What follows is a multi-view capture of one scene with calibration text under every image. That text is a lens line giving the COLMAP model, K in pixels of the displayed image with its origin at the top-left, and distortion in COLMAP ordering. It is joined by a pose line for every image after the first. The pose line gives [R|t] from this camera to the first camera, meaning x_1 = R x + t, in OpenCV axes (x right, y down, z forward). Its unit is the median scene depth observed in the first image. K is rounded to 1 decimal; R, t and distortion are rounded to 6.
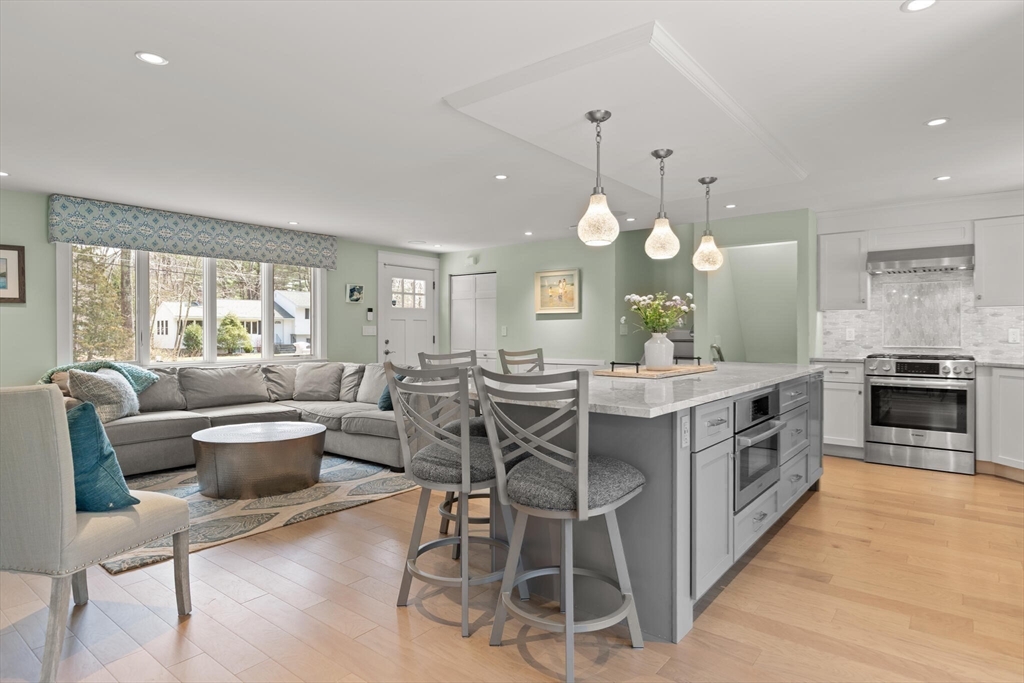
lens RADIAL K [[567.9, 0, 515.6], [0, 567.9, 331.0], [0, 0, 1]] dist [0.009149, -0.003175]
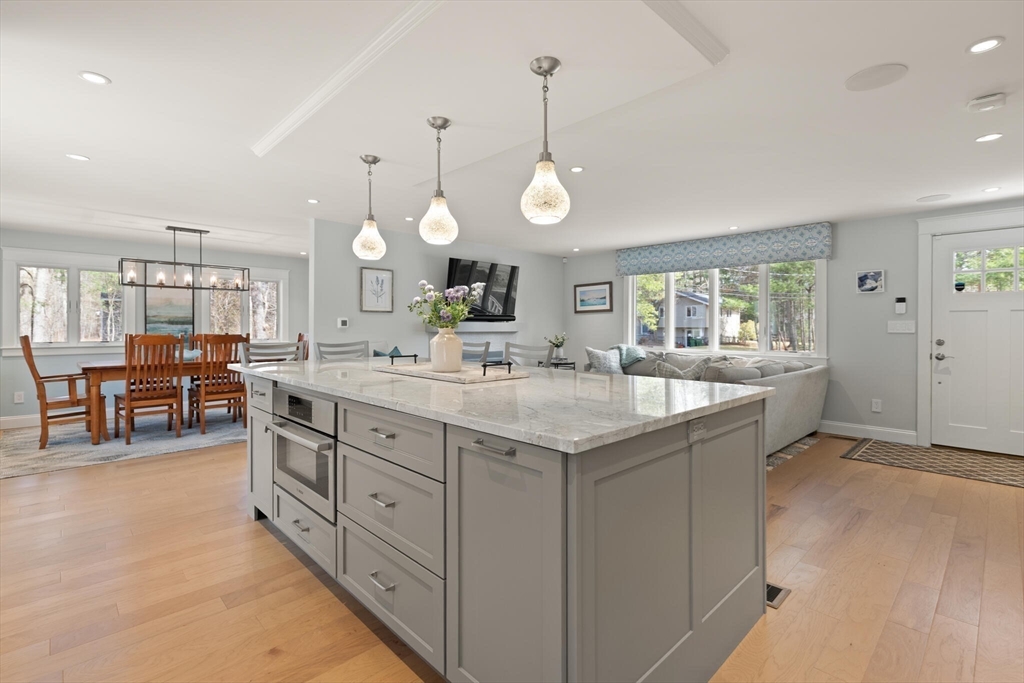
lens RADIAL K [[465.1, 0, 514.2], [0, 465.1, 330.3], [0, 0, 1]] dist [0.002366, 0.000336]
pose [[-0.127335, 0.008027, -0.991827, 0.615204], [-0.002913, 0.999960, 0.008466, 0.000445], [0.991855, 0.003967, -0.127307, 0.780581]]
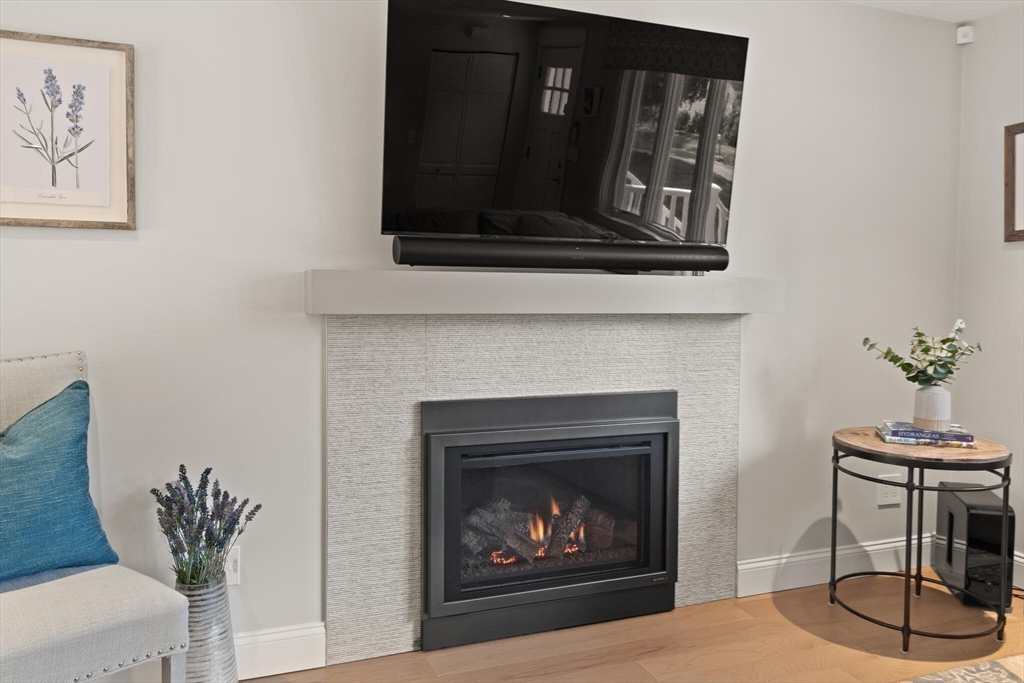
lens RADIAL K [[808.5, 0, 518.4], [0, 808.5, 308.0], [0, 0, 1]] dist [0.026080, 0.002241]
pose [[-0.488883, 0.008787, -0.872305, -0.117154], [-0.006316, 0.999887, 0.013612, 0.004217], [0.872326, 0.012164, -0.488772, 0.763264]]
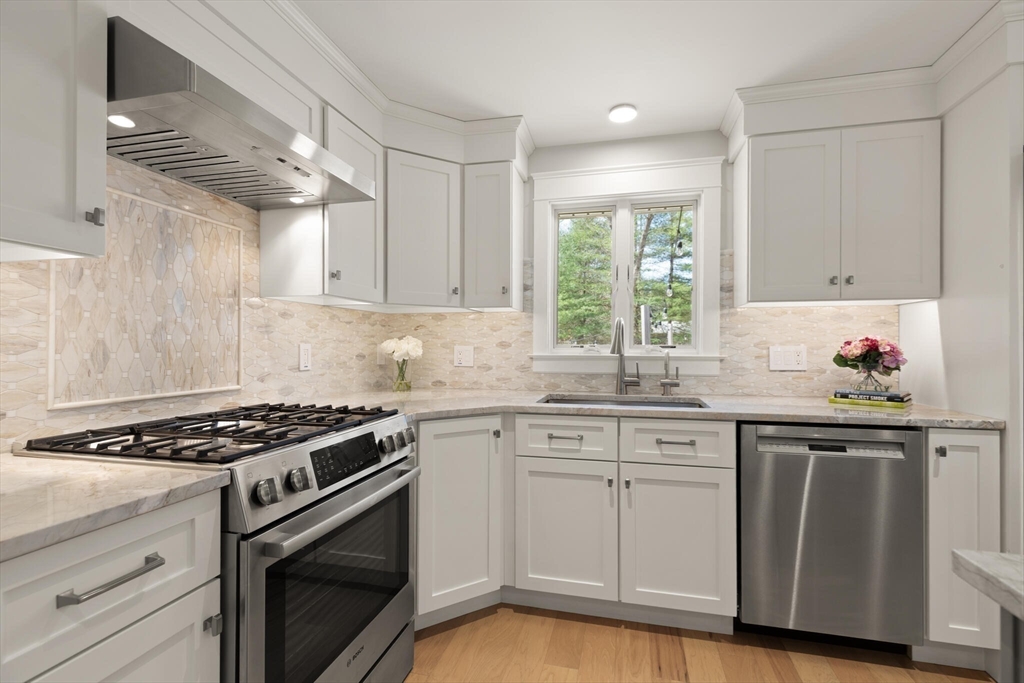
lens RADIAL K [[465.1, 0, 510.0], [0, 465.1, 343.7], [0, 0, 1]] dist [0.002366, 0.000336]
pose [[-0.397729, 0.005549, 0.917486, 0.373642], [0.000096, 0.999982, -0.006006, -0.001066], [-0.917503, -0.002301, -0.397722, 0.924747]]
